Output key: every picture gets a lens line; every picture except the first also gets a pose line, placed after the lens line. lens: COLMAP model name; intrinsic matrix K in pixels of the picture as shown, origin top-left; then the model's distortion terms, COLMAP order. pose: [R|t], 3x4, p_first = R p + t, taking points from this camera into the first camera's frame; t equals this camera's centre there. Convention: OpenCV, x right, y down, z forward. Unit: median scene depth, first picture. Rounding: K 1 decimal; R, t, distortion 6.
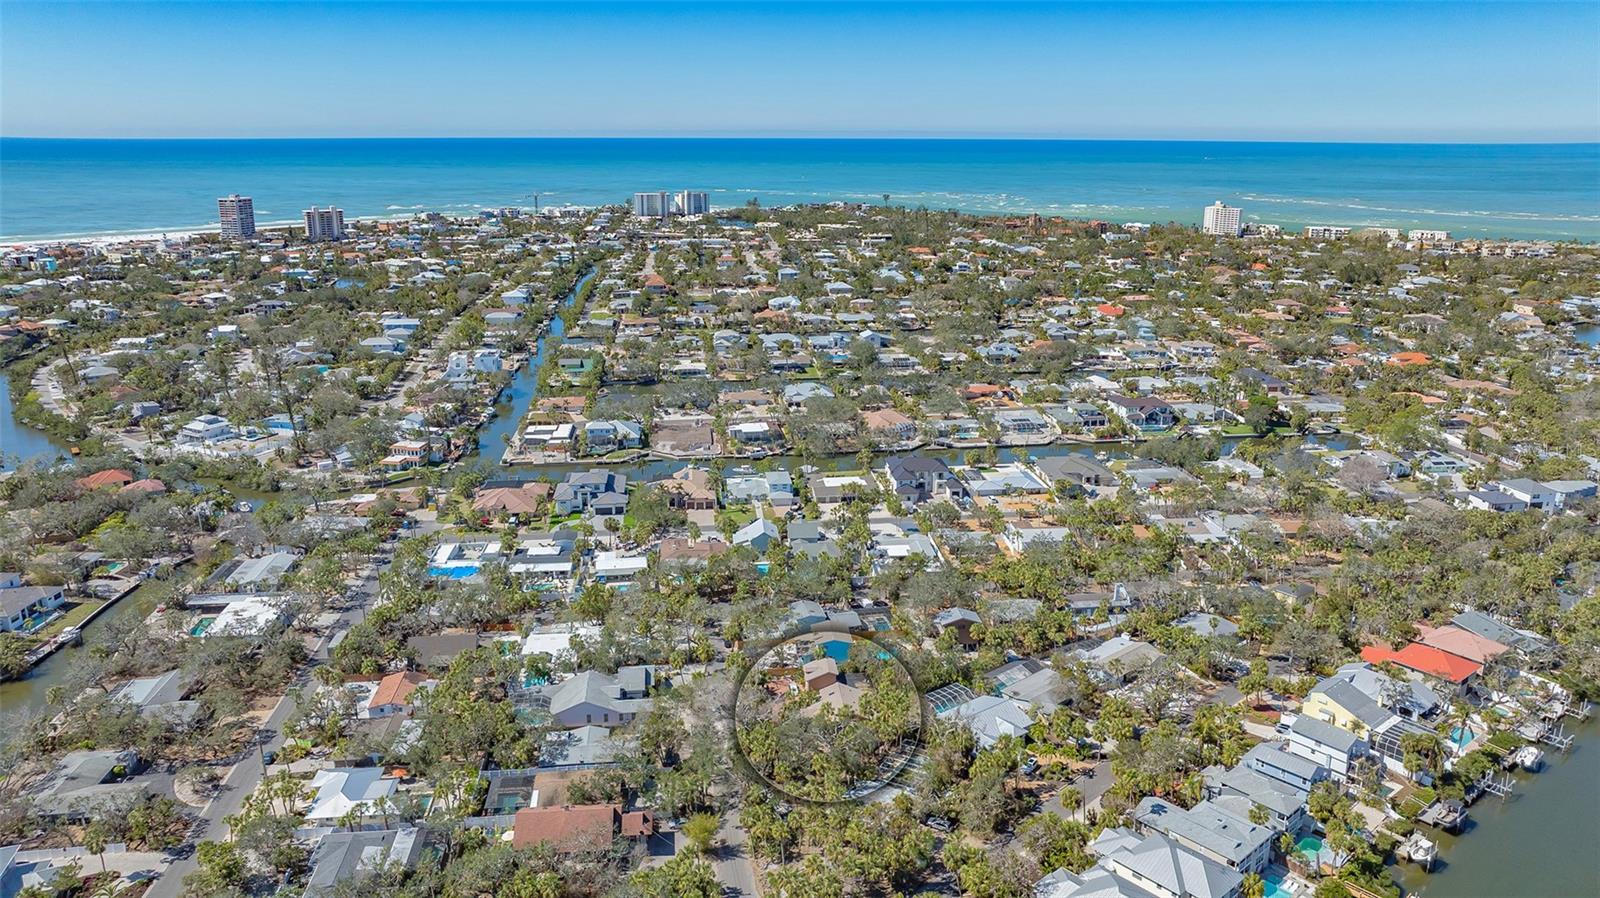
lens RADIAL K [[1107.5, 0, 800.0], [0, 1107.5, 449.0], [0, 0, 1]] dist [-0.061657, 0.053257]
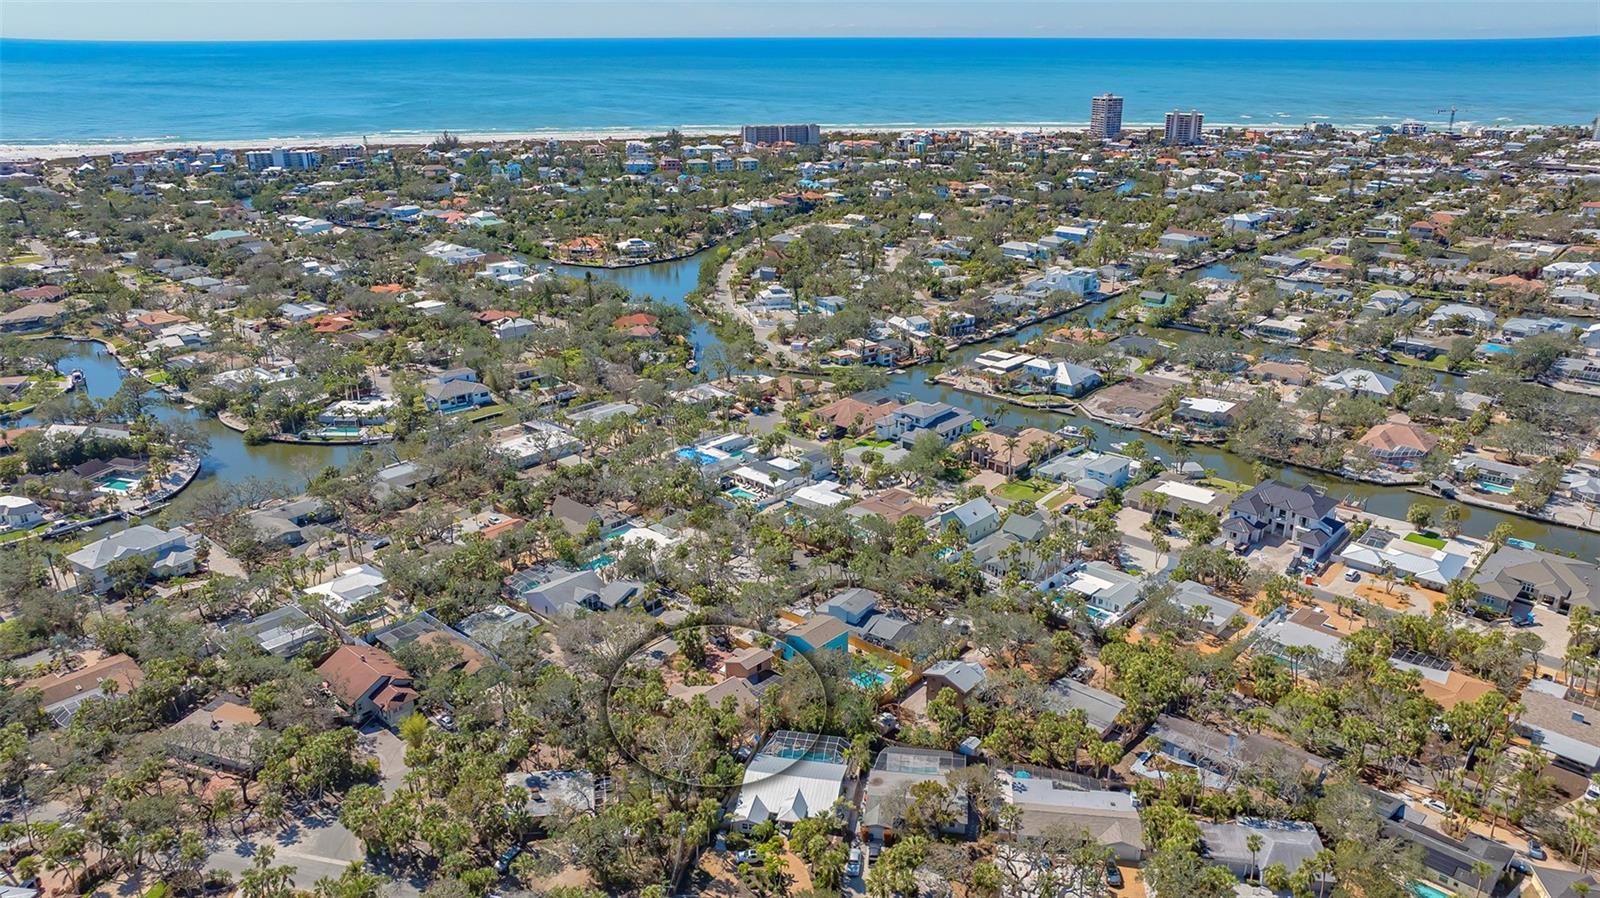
lens RADIAL K [[1107.5, 0, 800.0], [0, 1107.5, 449.0], [0, 0, 1]] dist [-0.061657, 0.053257]
pose [[0.668042, 0.257677, -0.698085, 0.199858], [-0.199618, 0.965801, 0.165470, -0.037642], [0.716849, 0.028810, 0.696633, 0.129536]]
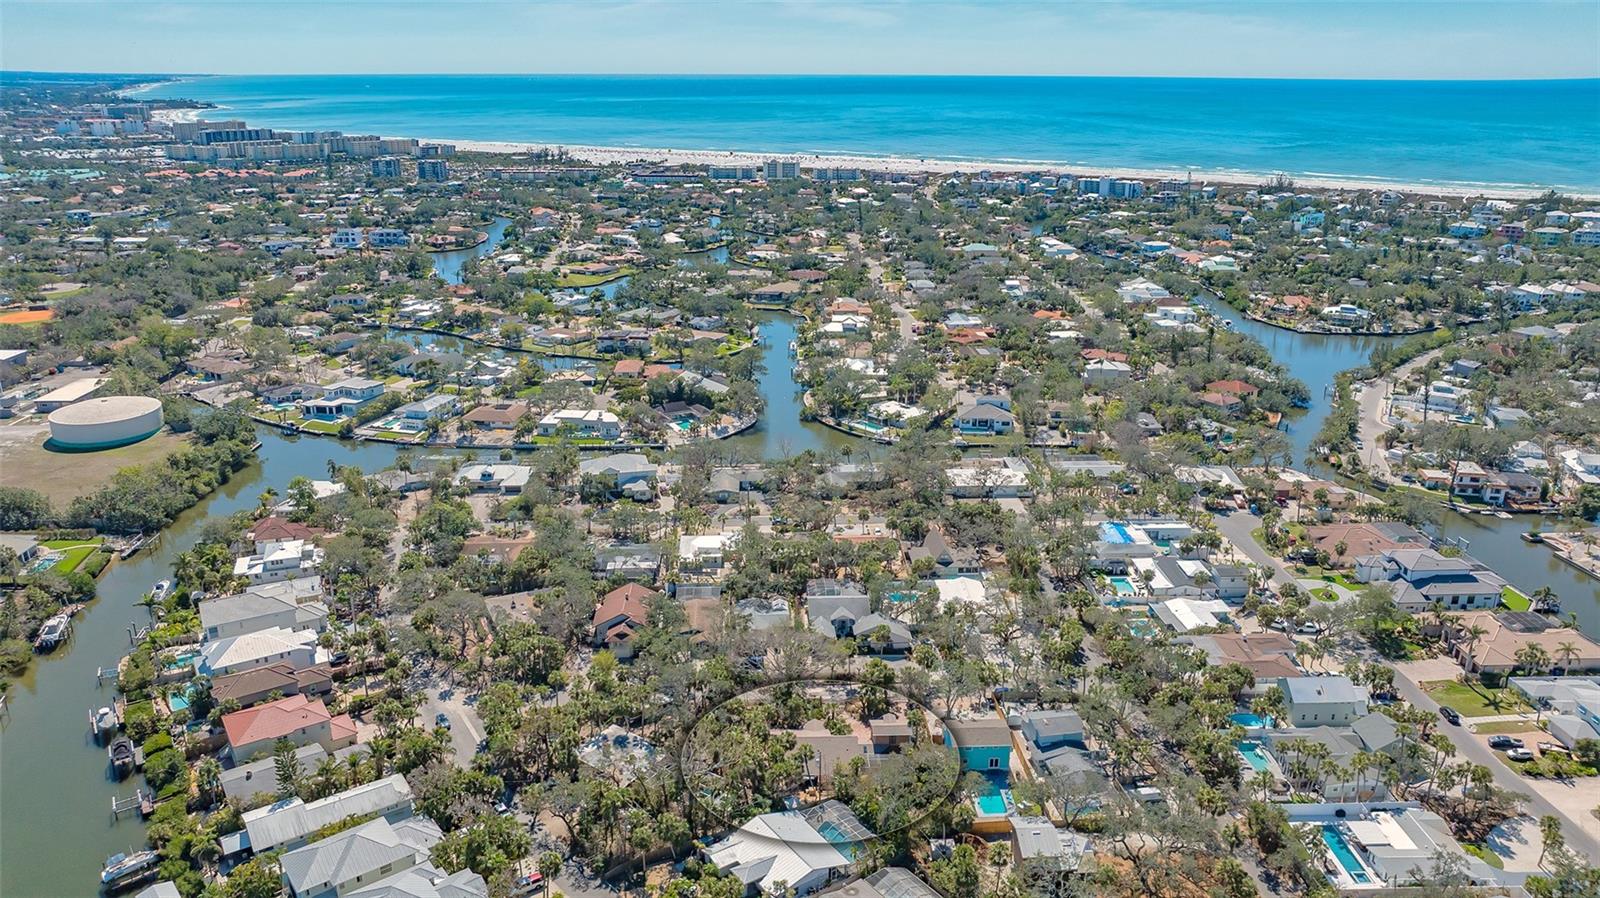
lens RADIAL K [[1107.5, 0, 800.0], [0, 1107.5, 449.0], [0, 0, 1]] dist [-0.061657, 0.053257]
pose [[-0.059807, 0.316517, -0.946700, 0.238715], [-0.270830, 0.907678, 0.320580, -0.076322], [0.960767, 0.275568, 0.031436, 0.268416]]
